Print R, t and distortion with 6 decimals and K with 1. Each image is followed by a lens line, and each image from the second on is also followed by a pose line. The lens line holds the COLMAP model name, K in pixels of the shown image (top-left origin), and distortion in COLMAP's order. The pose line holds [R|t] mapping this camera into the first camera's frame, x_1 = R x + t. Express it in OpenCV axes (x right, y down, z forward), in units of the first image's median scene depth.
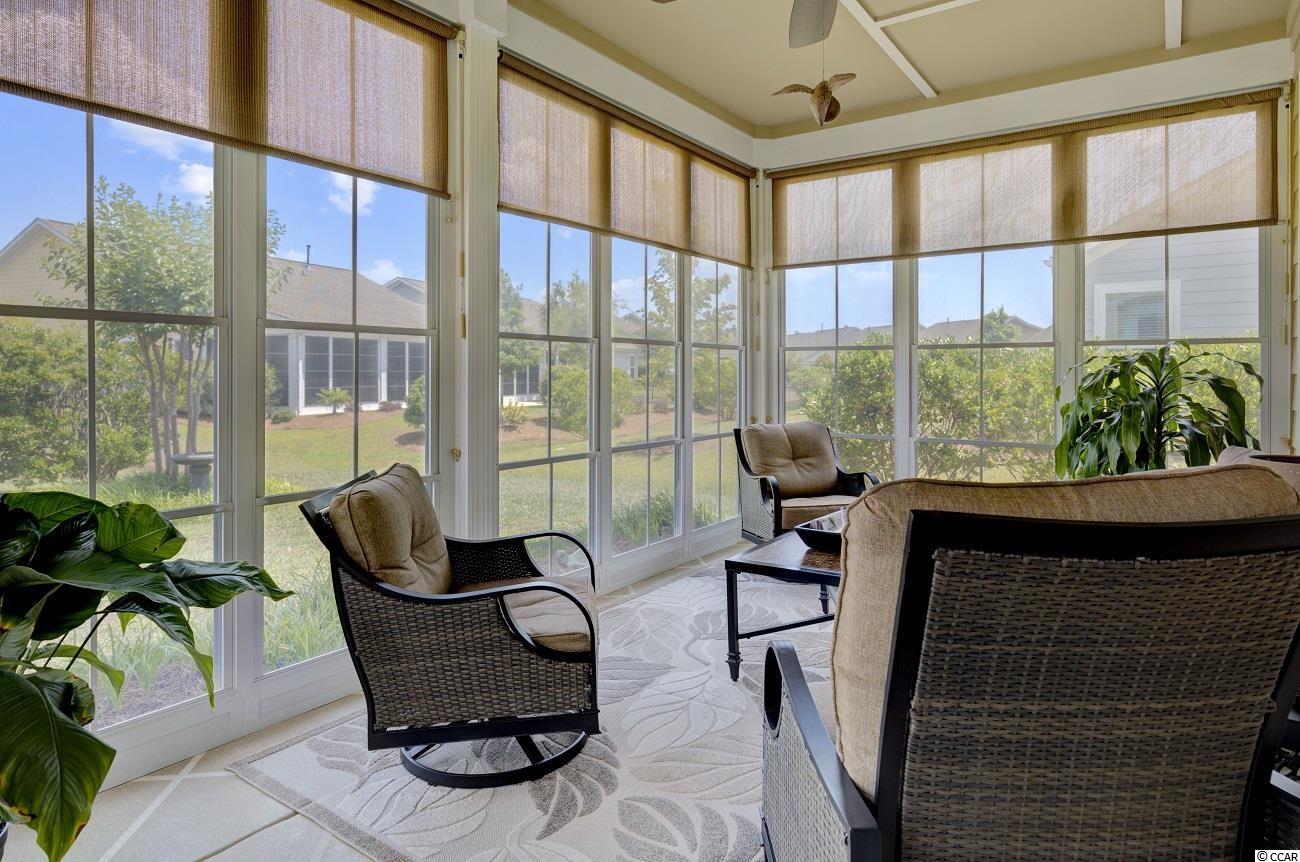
lens RADIAL K [[731.7, 0, 649.2], [0, 731.7, 373.3], [0, 0, 1]] dist [-0.004445, 0.000910]
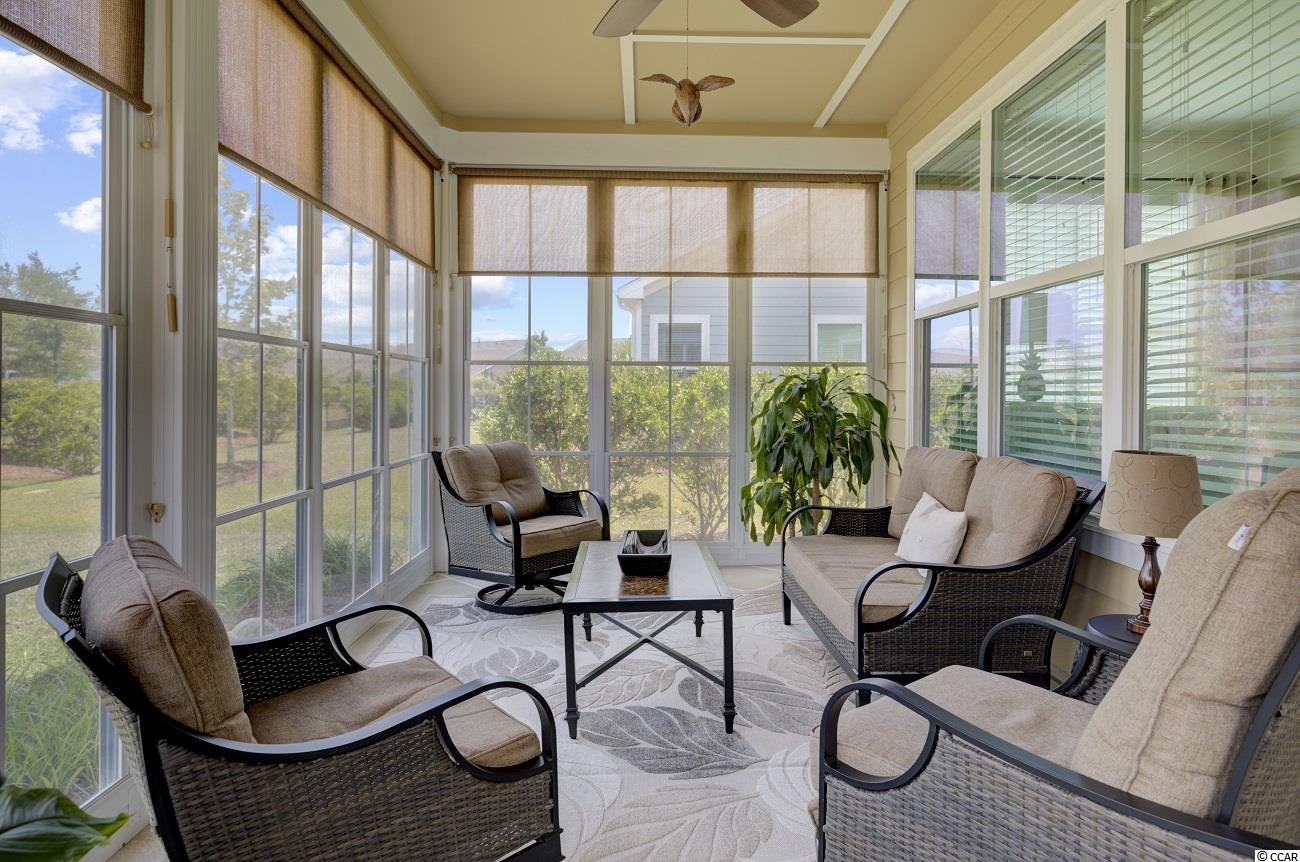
lens RADIAL K [[723.0, 0, 653.8], [0, 723.0, 392.3], [0, 0, 1]] dist [-0.001685, 0.001566]
pose [[0.800164, 0.001367, 0.599779, -0.199905], [-0.003040, 0.999994, 0.001776, 0.002321], [-0.599773, -0.003244, 0.800164, 0.154378]]
